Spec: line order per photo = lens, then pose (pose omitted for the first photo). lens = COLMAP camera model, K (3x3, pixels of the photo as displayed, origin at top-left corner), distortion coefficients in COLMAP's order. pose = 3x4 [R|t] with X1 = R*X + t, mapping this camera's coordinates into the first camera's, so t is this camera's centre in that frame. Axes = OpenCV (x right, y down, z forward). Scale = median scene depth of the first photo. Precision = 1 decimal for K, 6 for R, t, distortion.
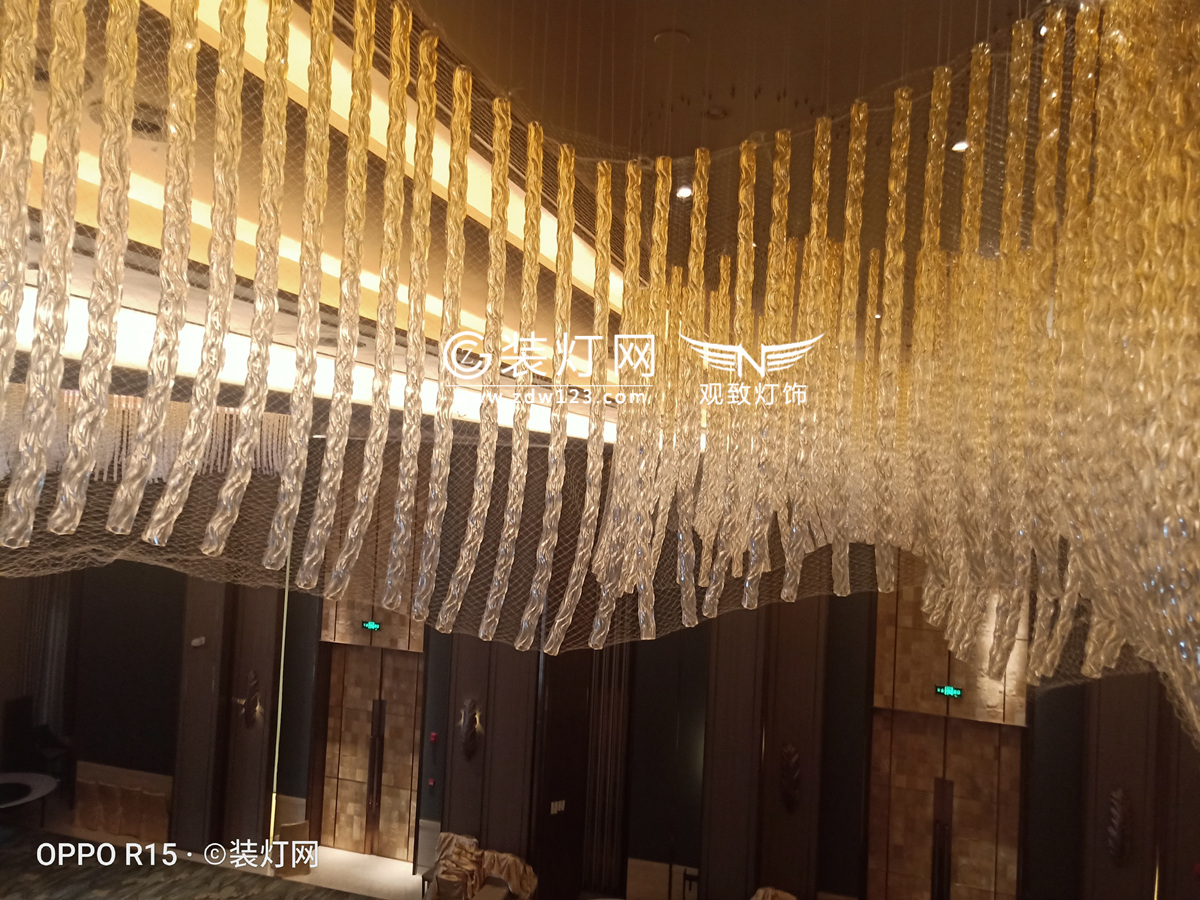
lens RADIAL K [[908.0, 0, 600.0], [0, 908.0, 450.0], [0, 0, 1]] dist [0.002952, 0.000831]
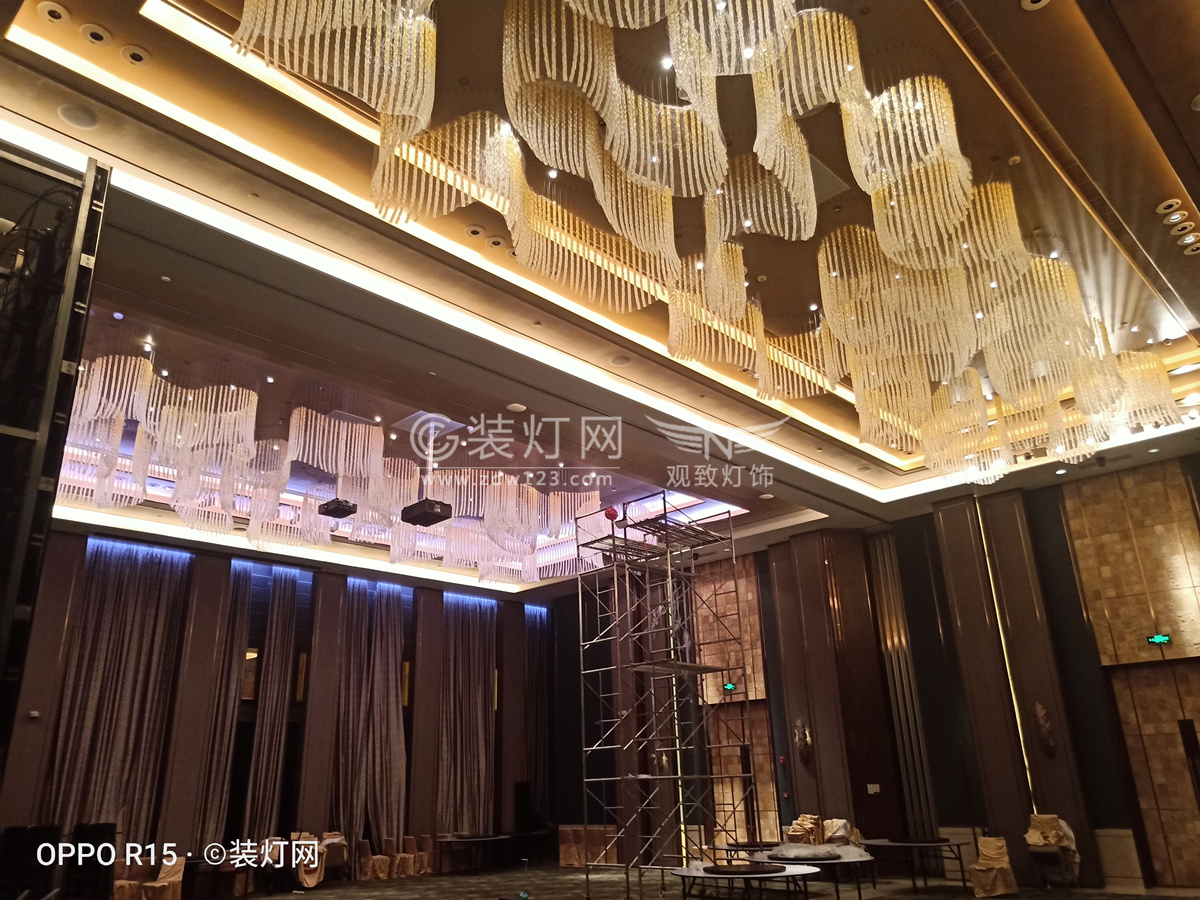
lens RADIAL K [[908.0, 0, 600.0], [0, 908.0, 450.0], [0, 0, 1]] dist [0.002952, 0.000831]
pose [[0.888403, -0.234202, -0.394828, 0.226232], [0.091048, 0.932879, -0.348493, 0.342498], [0.449944, 0.273654, 0.850096, -0.417513]]
